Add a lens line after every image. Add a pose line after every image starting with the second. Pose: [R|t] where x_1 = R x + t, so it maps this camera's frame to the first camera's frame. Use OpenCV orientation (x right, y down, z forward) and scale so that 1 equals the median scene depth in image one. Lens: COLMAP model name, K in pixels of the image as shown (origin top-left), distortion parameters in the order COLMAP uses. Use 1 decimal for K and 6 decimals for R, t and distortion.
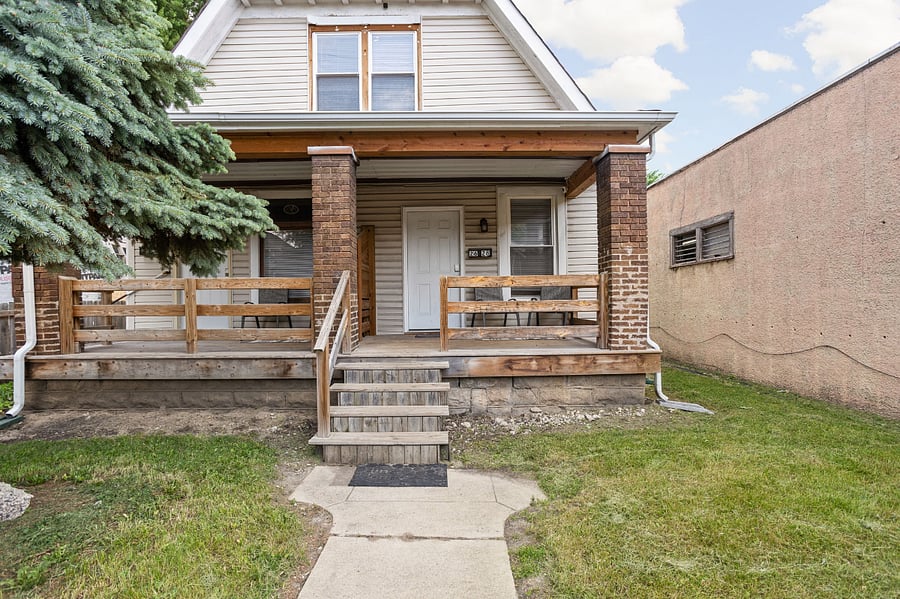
lens RADIAL K [[435.6, 0, 446.9], [0, 435.6, 303.3], [0, 0, 1]] dist [-0.022223, 0.001239]
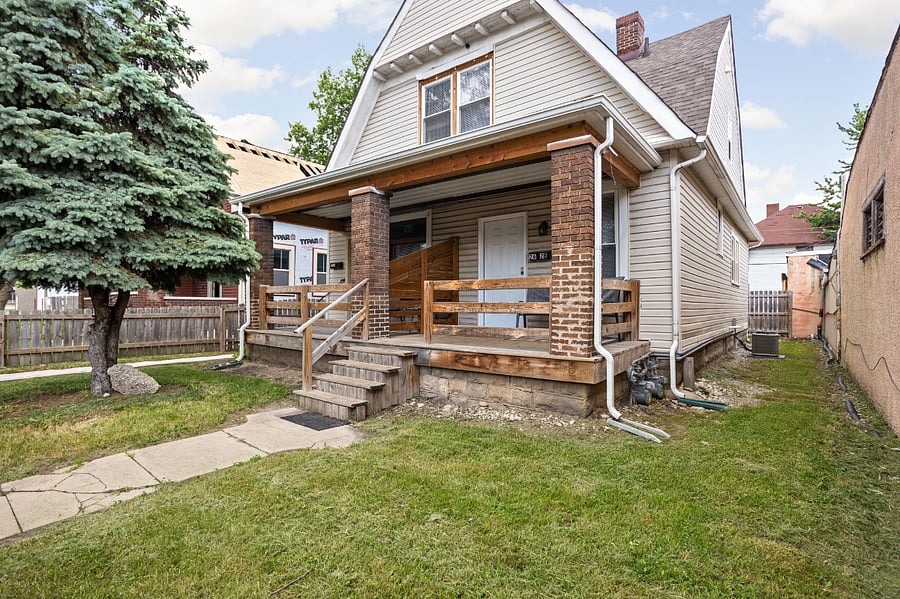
lens RADIAL K [[451.1, 0, 450.0], [0, 451.1, 299.5], [0, 0, 1]] dist [-0.047427, 0.032753]
pose [[0.774343, 0.008563, -0.632709, 0.835318], [-0.016248, 0.999848, -0.006354, -0.004932], [0.632558, 0.015200, 0.774364, 0.082436]]
